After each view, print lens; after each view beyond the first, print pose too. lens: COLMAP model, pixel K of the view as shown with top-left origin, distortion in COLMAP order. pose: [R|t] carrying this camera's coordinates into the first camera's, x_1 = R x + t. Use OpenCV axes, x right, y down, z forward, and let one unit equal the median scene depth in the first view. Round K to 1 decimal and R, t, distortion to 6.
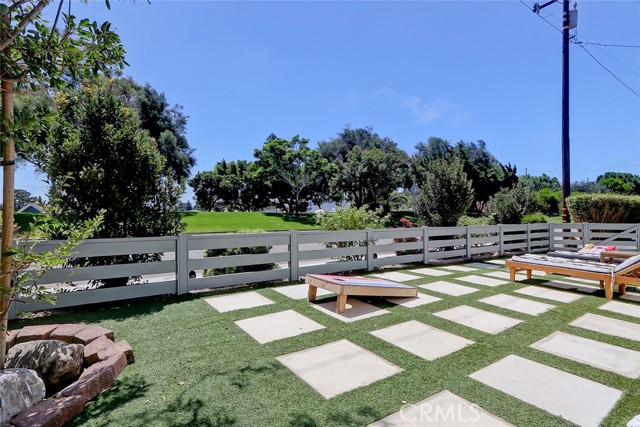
lens RADIAL K [[325.2, 0, 320.0], [0, 325.2, 213.5], [0, 0, 1]] dist [-0.000307, -0.000551]
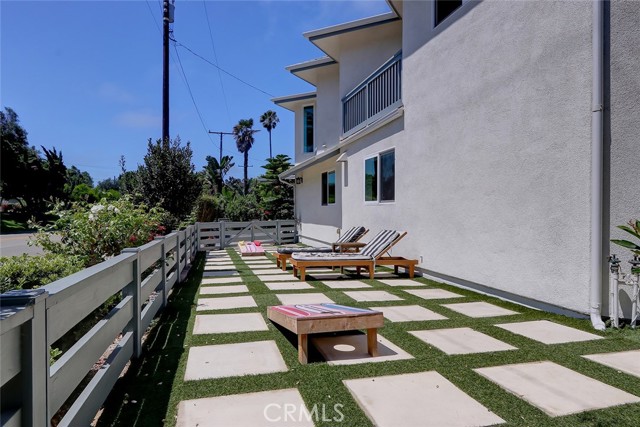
lens RADIAL K [[387.9, 0, 320.0], [0, 387.9, 213.5], [0, 0, 1]] dist [0.004147, 0.000546]
pose [[0.320903, -0.000337, 0.947112, -0.743717], [-0.000189, 1.000000, 0.000420, 0.003120], [-0.947112, -0.000314, 0.320903, 0.824781]]
